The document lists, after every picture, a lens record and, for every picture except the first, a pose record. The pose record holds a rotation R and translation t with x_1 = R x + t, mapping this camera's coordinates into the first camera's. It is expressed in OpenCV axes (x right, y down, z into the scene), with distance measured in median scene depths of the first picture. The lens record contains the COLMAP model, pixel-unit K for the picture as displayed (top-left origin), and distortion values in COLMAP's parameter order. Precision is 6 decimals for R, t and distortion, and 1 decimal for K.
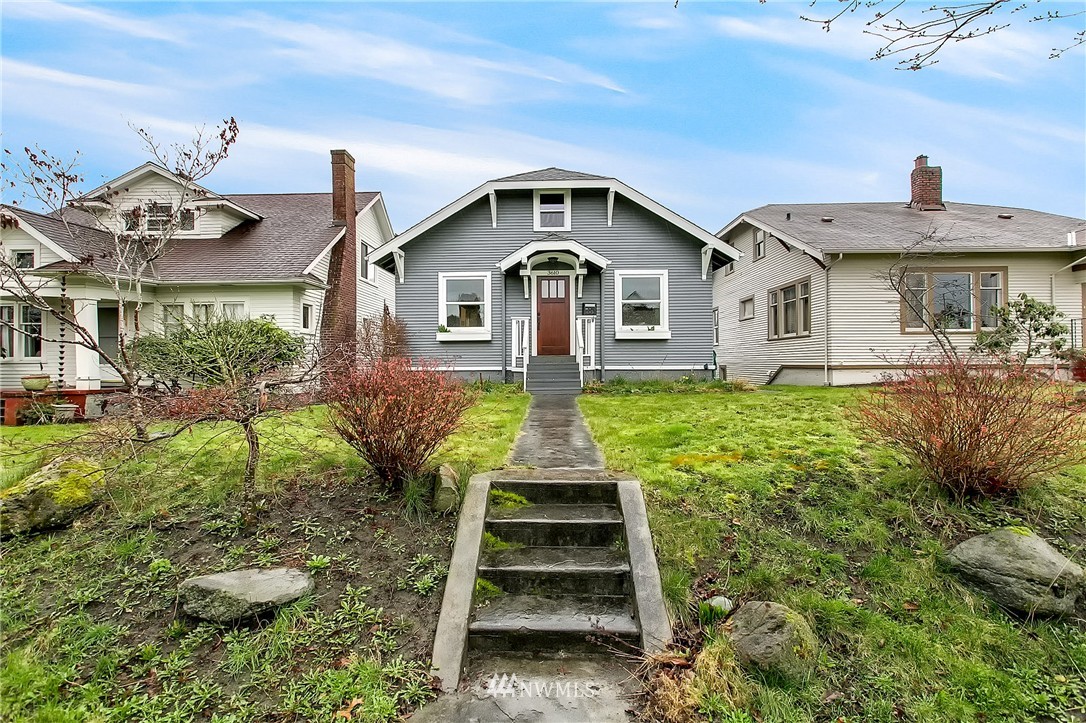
lens RADIAL K [[499.2, 0, 543.0], [0, 499.2, 361.5], [0, 0, 1]] dist [-0.000309, 0.000254]
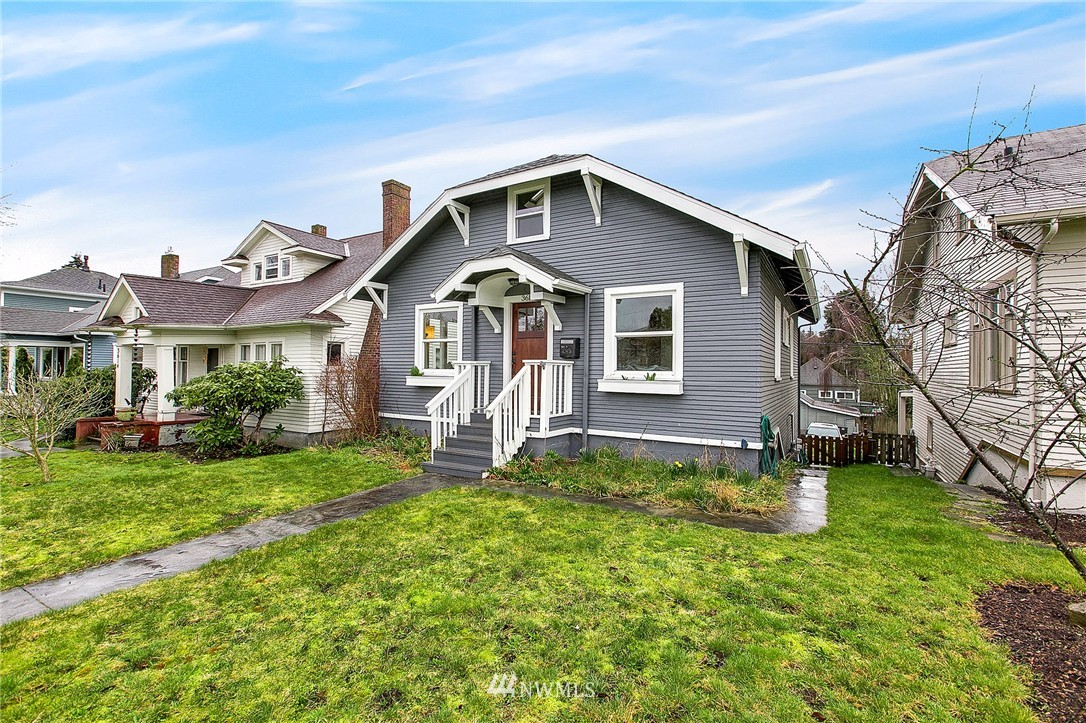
lens RADIAL K [[499.2, 0, 543.0], [0, 499.2, 361.5], [0, 0, 1]] dist [-0.000309, 0.000254]
pose [[0.858547, 0.007520, -0.512680, 0.420854], [-0.013202, 0.999885, -0.007441, -0.078200], [0.512565, 0.013157, 0.858548, 0.376742]]
